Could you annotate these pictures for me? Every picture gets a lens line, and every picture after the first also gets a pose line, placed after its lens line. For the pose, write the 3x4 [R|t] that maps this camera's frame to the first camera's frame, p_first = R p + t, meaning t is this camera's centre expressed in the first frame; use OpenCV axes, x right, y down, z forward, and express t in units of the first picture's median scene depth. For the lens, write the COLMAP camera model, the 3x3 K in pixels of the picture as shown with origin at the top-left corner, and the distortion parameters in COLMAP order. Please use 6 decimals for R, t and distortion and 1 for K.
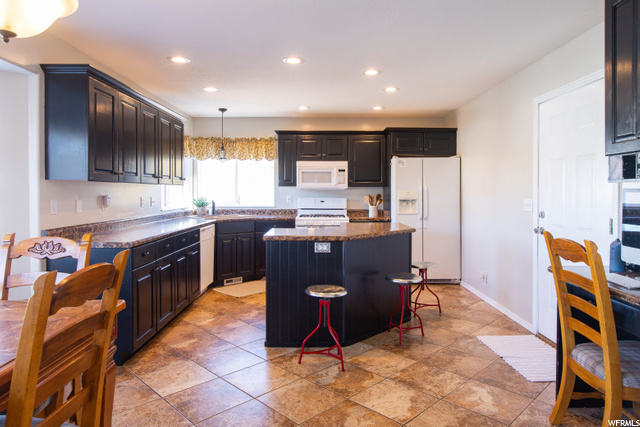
lens RADIAL K [[408.5, 0, 319.9], [0, 408.5, 194.1], [0, 0, 1]] dist [0.001550, 0.000705]
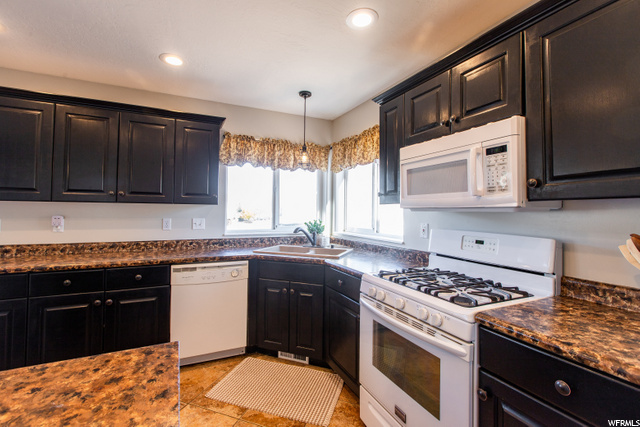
lens RADIAL K [[287.8, 0, 318.3], [0, 287.8, 202.9], [0, 0, 1]] dist [-0.000394, -0.000844]
pose [[0.420919, -0.023935, -0.906783, 0.206097], [-0.014835, 0.999336, -0.033264, -0.008020], [0.906977, 0.027454, 0.420284, 0.825900]]
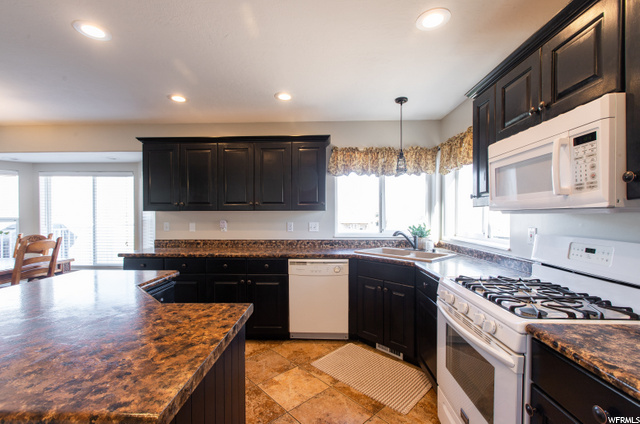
lens RADIAL K [[283.1, 0, 318.1], [0, 283.1, 218.1], [0, 0, 1]] dist [-0.001057, -0.000610]
pose [[-0.041333, 0.008148, -0.999112, 0.253612], [-0.004202, 0.999956, 0.008329, -0.008354], [0.999137, 0.004542, -0.041297, 0.883127]]
